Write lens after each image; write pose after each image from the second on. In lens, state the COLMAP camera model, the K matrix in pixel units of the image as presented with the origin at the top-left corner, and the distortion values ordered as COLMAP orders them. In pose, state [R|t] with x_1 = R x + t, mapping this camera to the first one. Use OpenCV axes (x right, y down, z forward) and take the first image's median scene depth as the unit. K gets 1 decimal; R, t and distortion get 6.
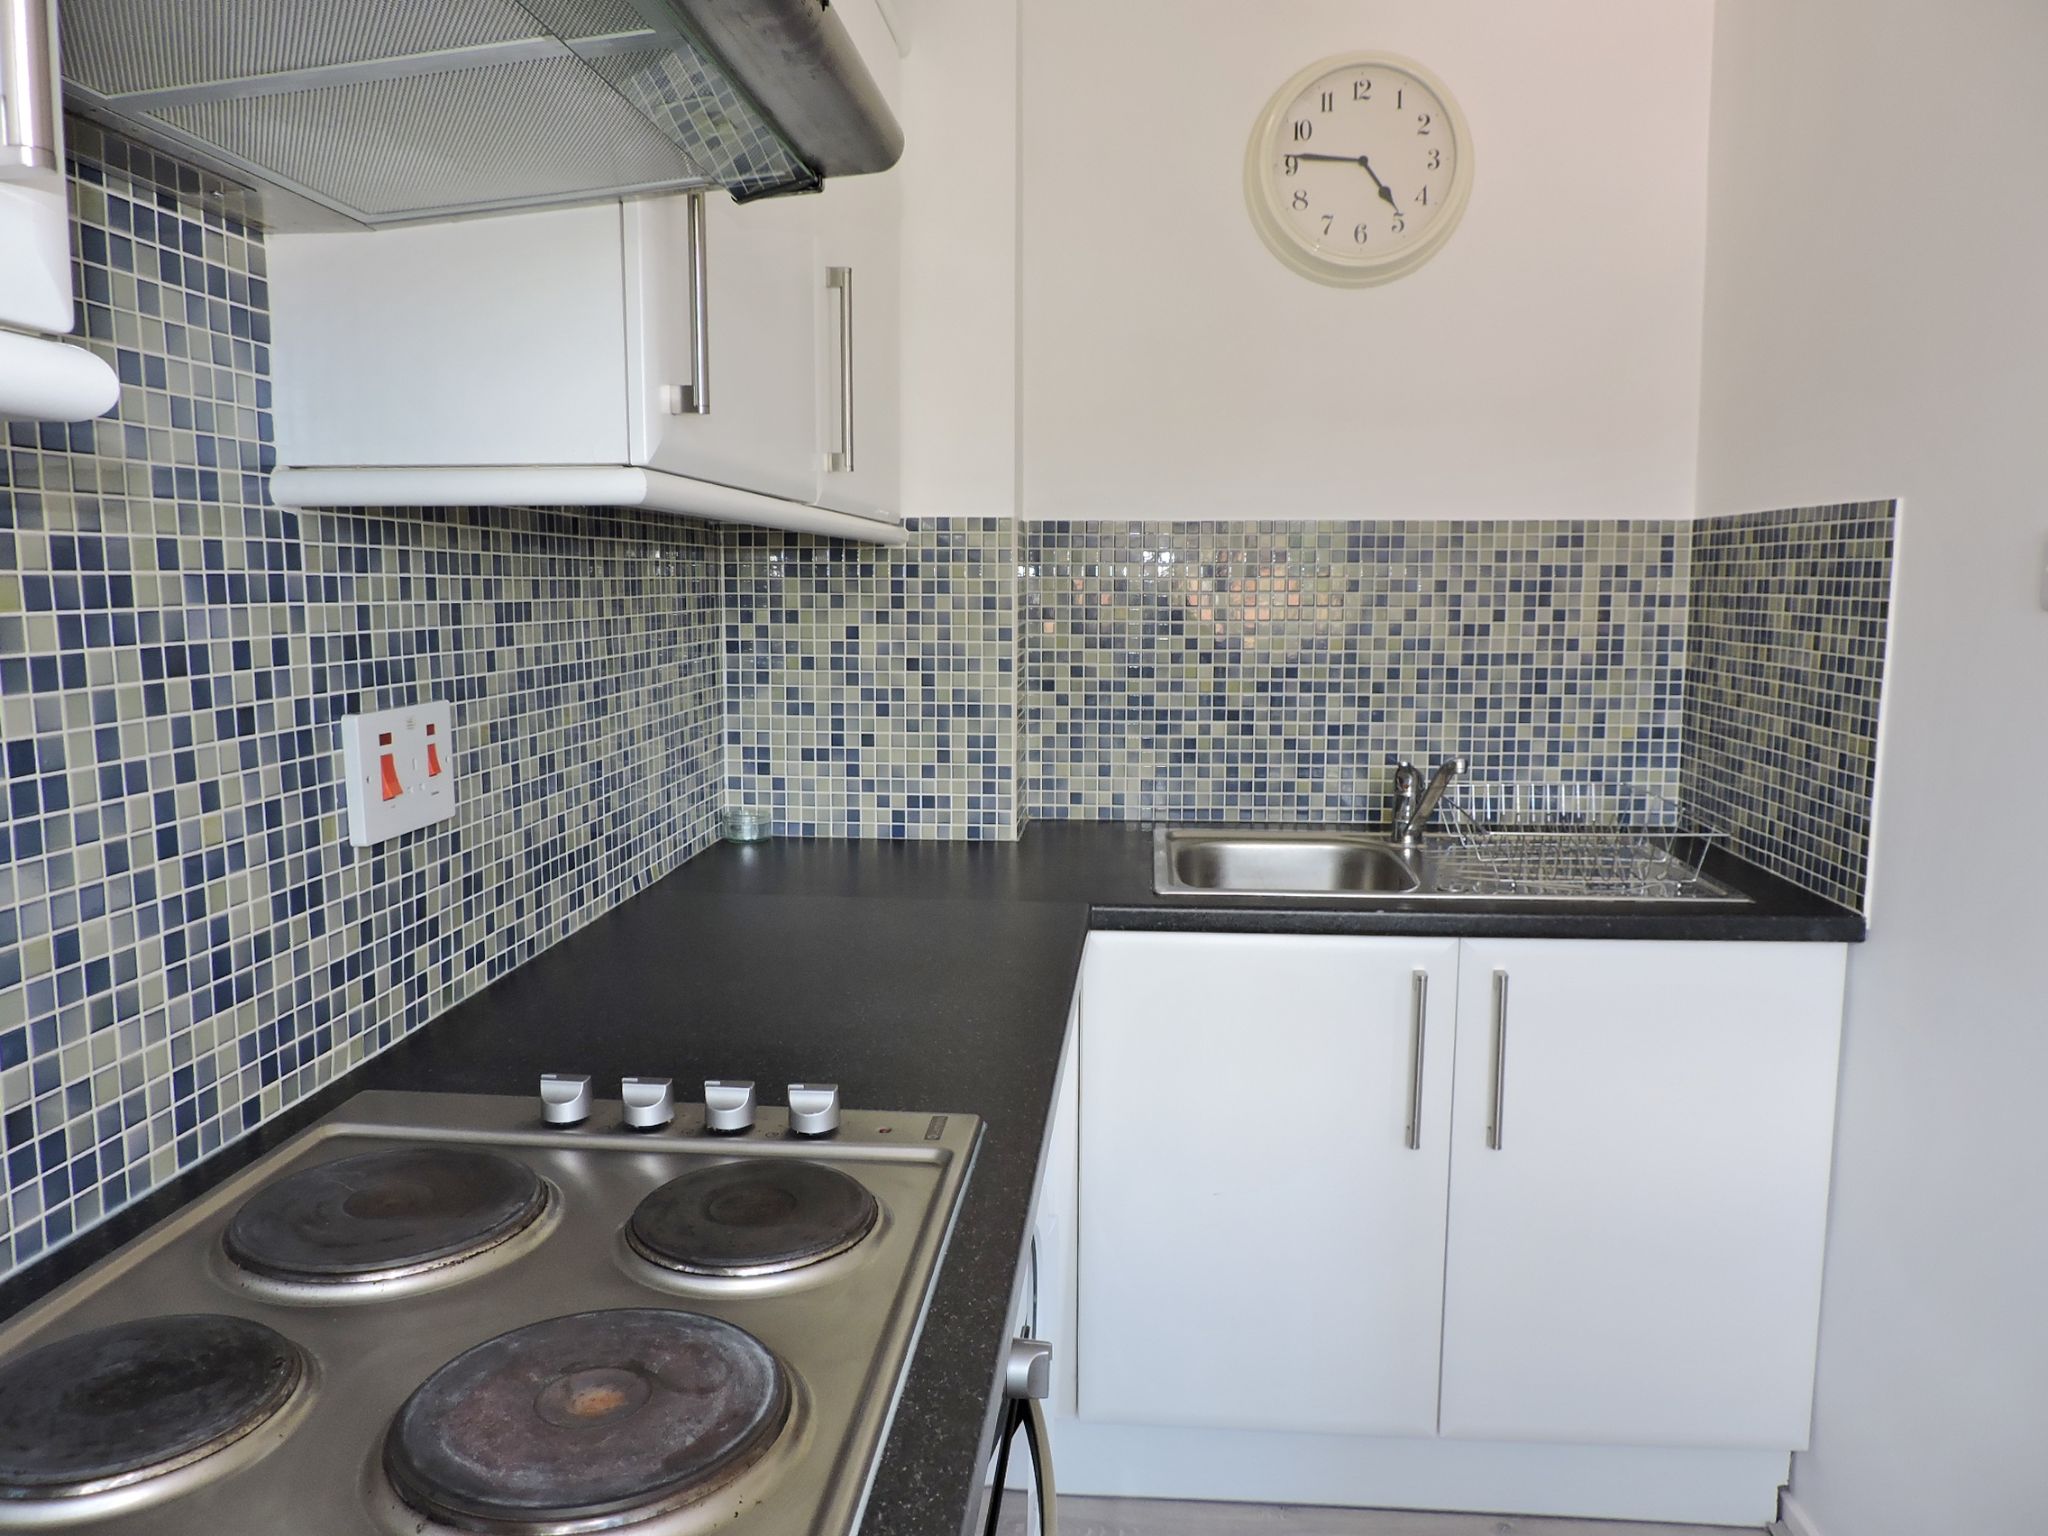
lens RADIAL K [[1458.8, 0, 1024.5], [0, 1458.8, 771.3], [0, 0, 1]] dist [-0.018656, 0.005274]
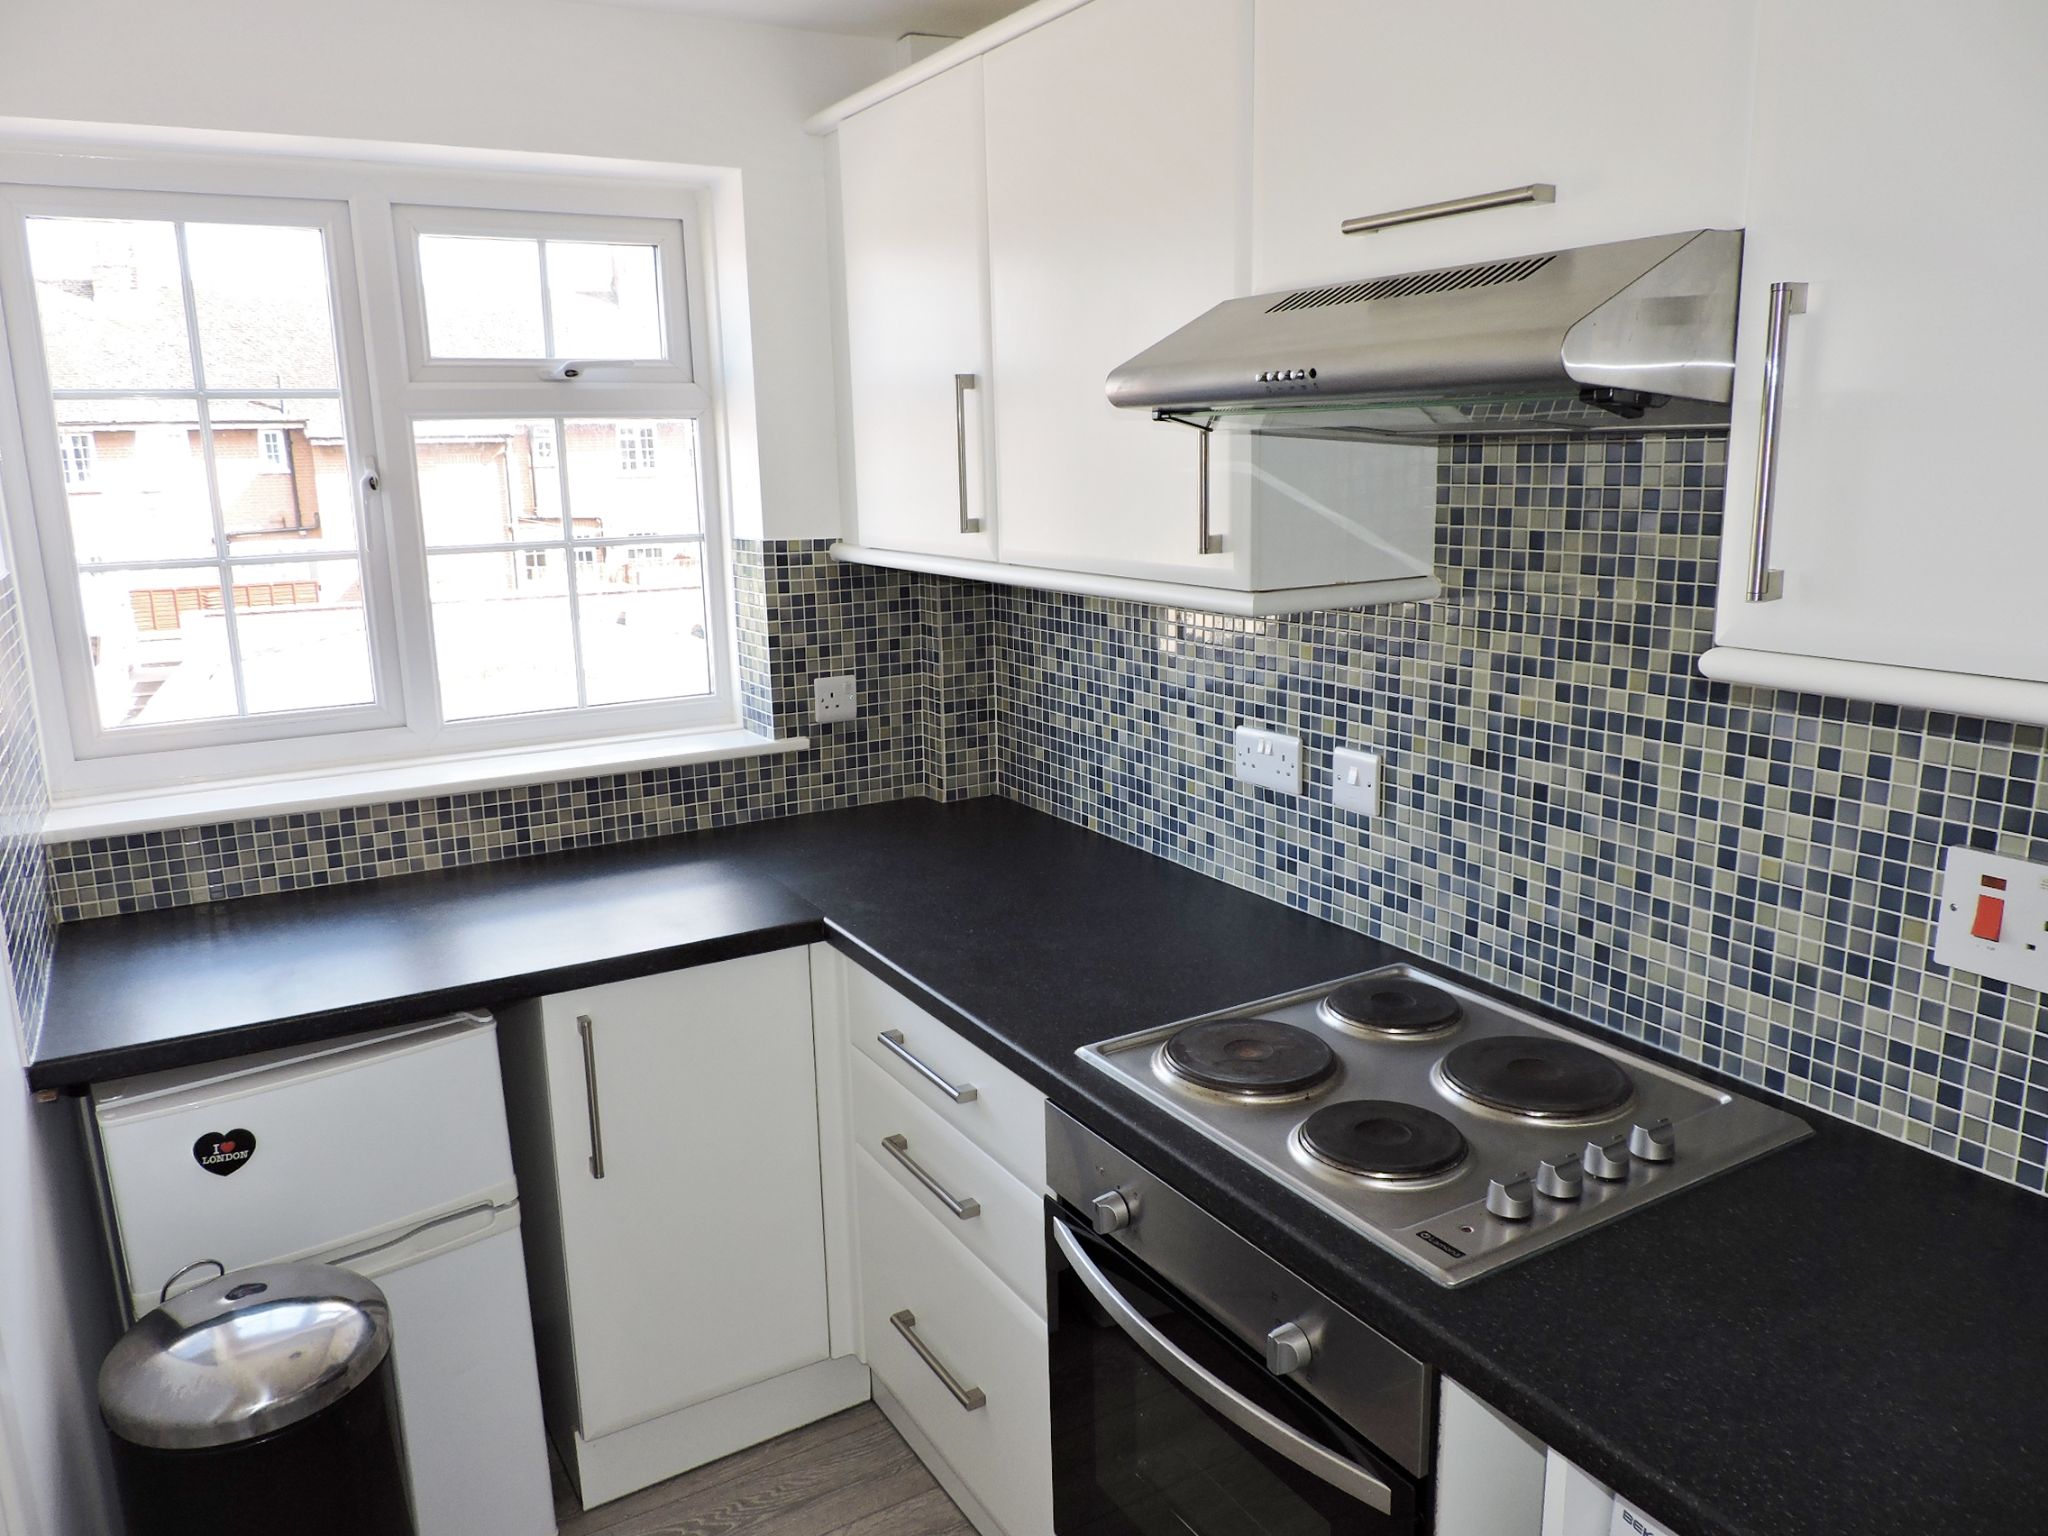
lens RADIAL K [[1458.8, 0, 1025.6], [0, 1458.8, 764.3], [0, 0, 1]] dist [-0.018656, 0.005274]
pose [[-0.806913, 0.141630, -0.573439, 0.807093], [-0.057052, 0.947601, 0.314322, -0.452652], [0.587909, 0.286346, -0.756551, 1.593704]]
